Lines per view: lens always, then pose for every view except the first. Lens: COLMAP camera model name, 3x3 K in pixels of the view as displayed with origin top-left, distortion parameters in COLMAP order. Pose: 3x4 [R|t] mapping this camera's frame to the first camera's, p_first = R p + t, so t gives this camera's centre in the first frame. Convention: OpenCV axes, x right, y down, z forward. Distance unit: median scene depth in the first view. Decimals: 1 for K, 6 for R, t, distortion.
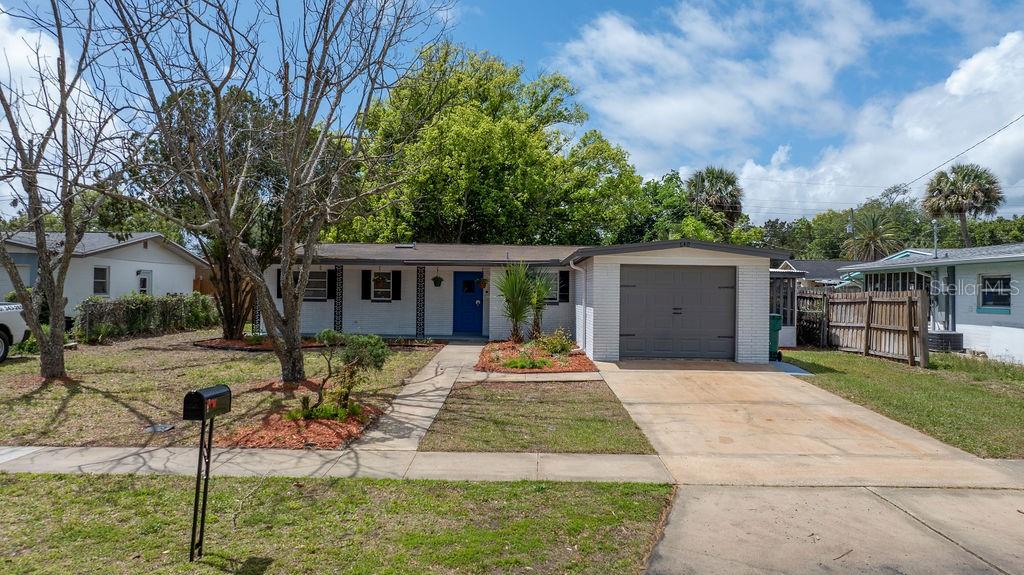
lens RADIAL K [[717.9, 0, 512.0], [0, 717.9, 287.5], [0, 0, 1]] dist [-0.014227, 0.000692]
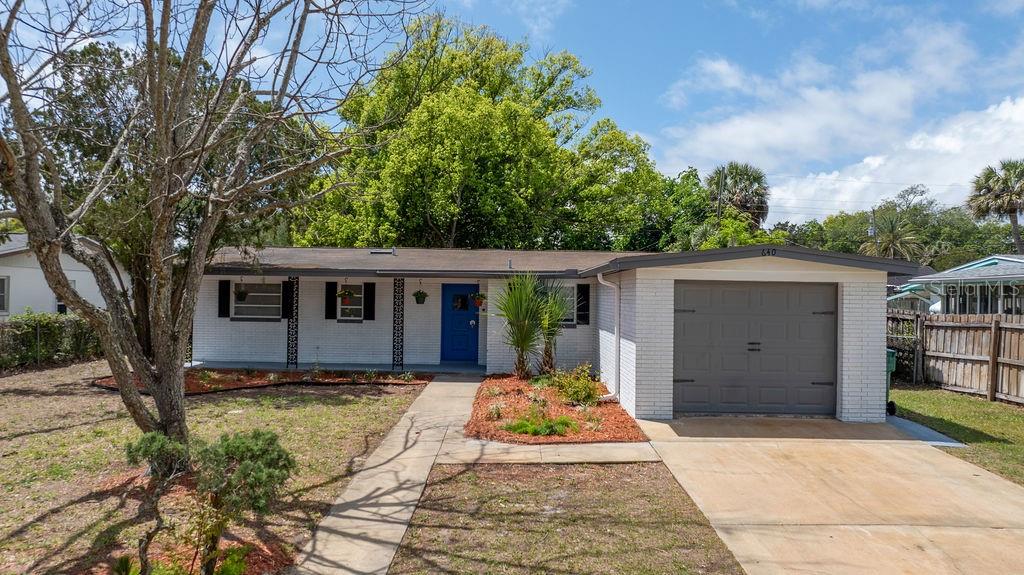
lens RADIAL K [[717.9, 0, 512.0], [0, 717.9, 287.5], [0, 0, 1]] dist [-0.014227, 0.000692]
pose [[0.999996, 0.001672, 0.002219, -0.006364], [-0.001664, 0.999992, -0.003672, -0.016854], [-0.002225, 0.003668, 0.999991, 0.228518]]
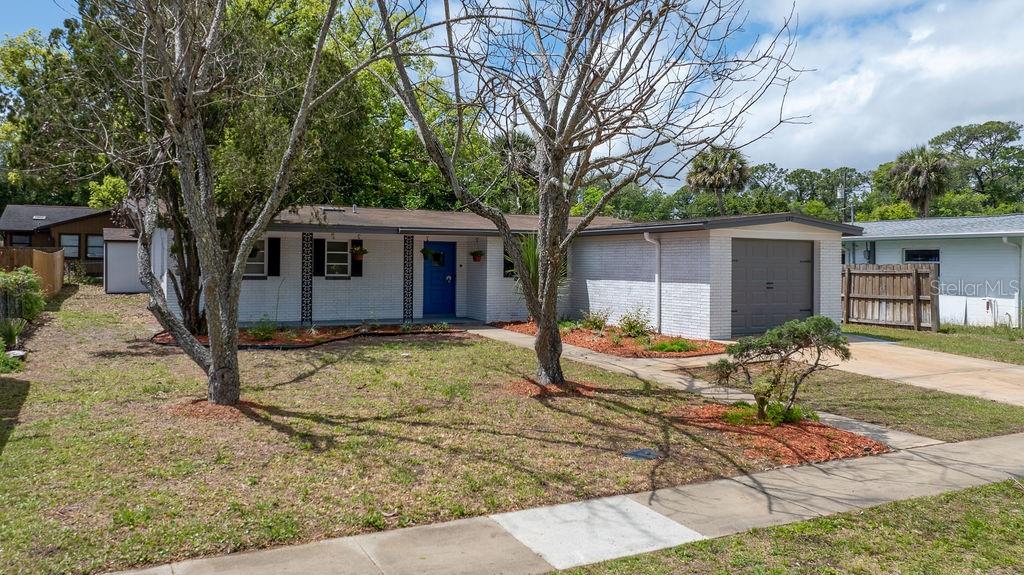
lens RADIAL K [[789.5, 0, 512.0], [0, 789.5, 287.5], [0, 0, 1]] dist [0.000147, 0.000333]
pose [[0.890251, -0.017773, 0.455123, -0.443318], [-0.000505, 0.999199, 0.040009, -0.006134], [-0.455470, -0.035848, 0.889529, 0.148976]]
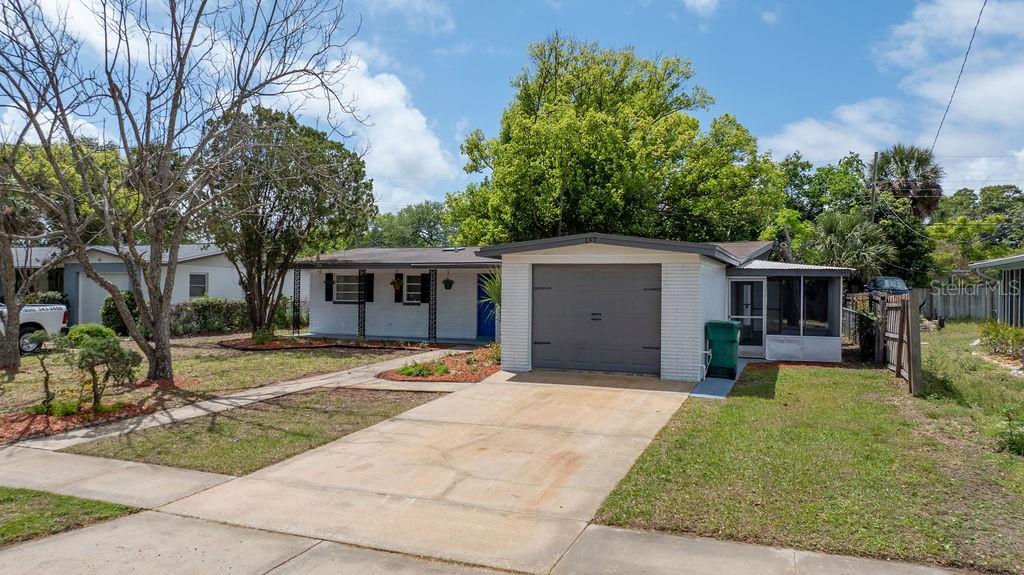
lens RADIAL K [[717.9, 0, 512.0], [0, 717.9, 287.5], [0, 0, 1]] dist [-0.014227, 0.000692]
pose [[0.932016, -0.005583, -0.362374, 0.345648], [0.004517, 0.999983, -0.003789, 0.000136], [0.362389, 0.001895, 0.932025, 0.115377]]
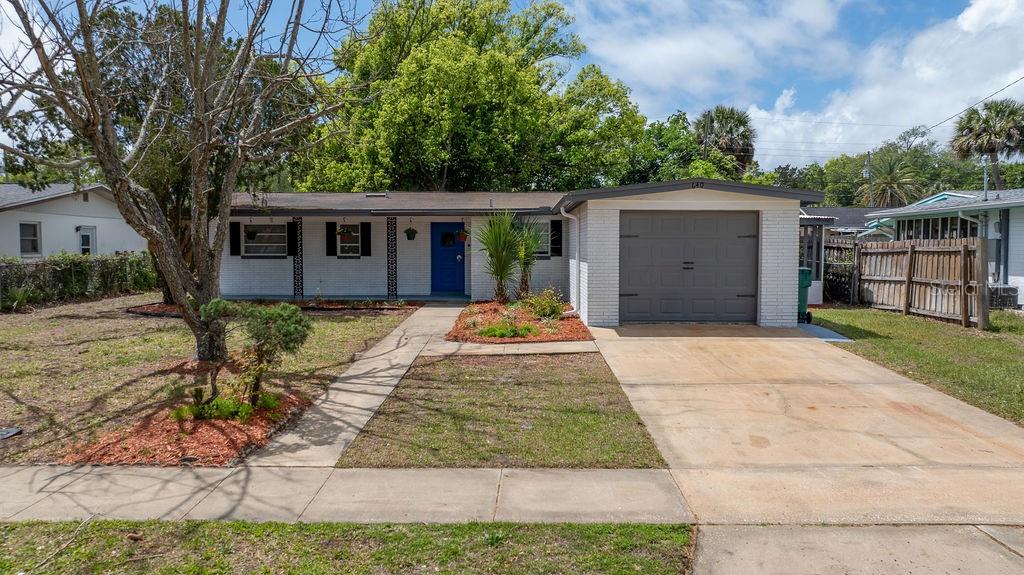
lens RADIAL K [[733.5, 0, 512.0], [0, 733.5, 287.5], [0, 0, 1]] dist [-0.014630, 0.002929]
pose [[0.999924, -0.012237, -0.001599, 0.019948], [0.012314, 0.997882, 0.063875, 0.000937], [0.000814, -0.063890, 0.997957, 0.111348]]
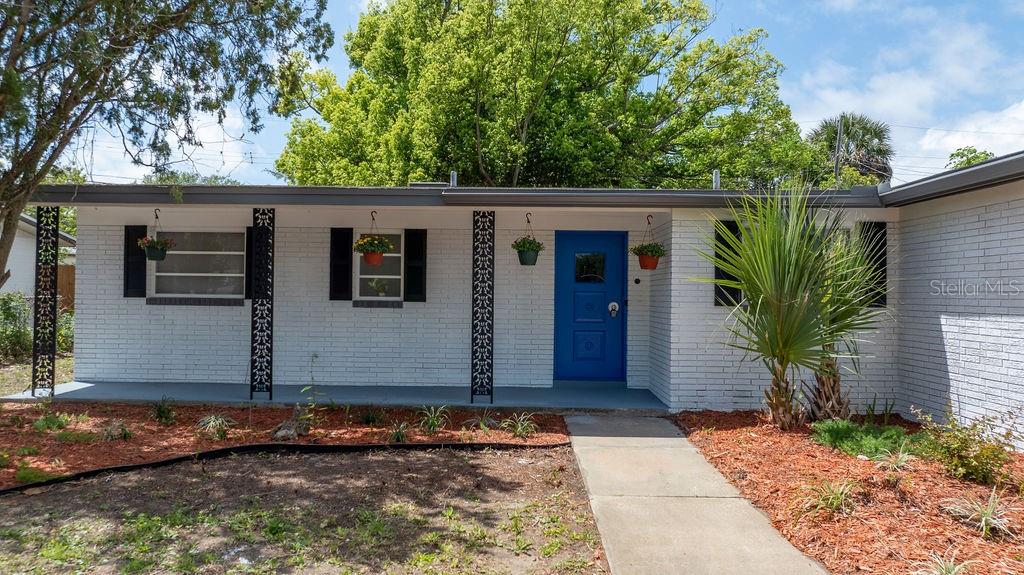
lens RADIAL K [[717.9, 0, 512.0], [0, 717.9, 287.5], [0, 0, 1]] dist [-0.014227, 0.000692]
pose [[0.999997, -0.000162, -0.002410, -0.114353], [0.000155, 0.999997, -0.002624, 0.011530], [0.002411, 0.002624, 0.999994, 0.644631]]
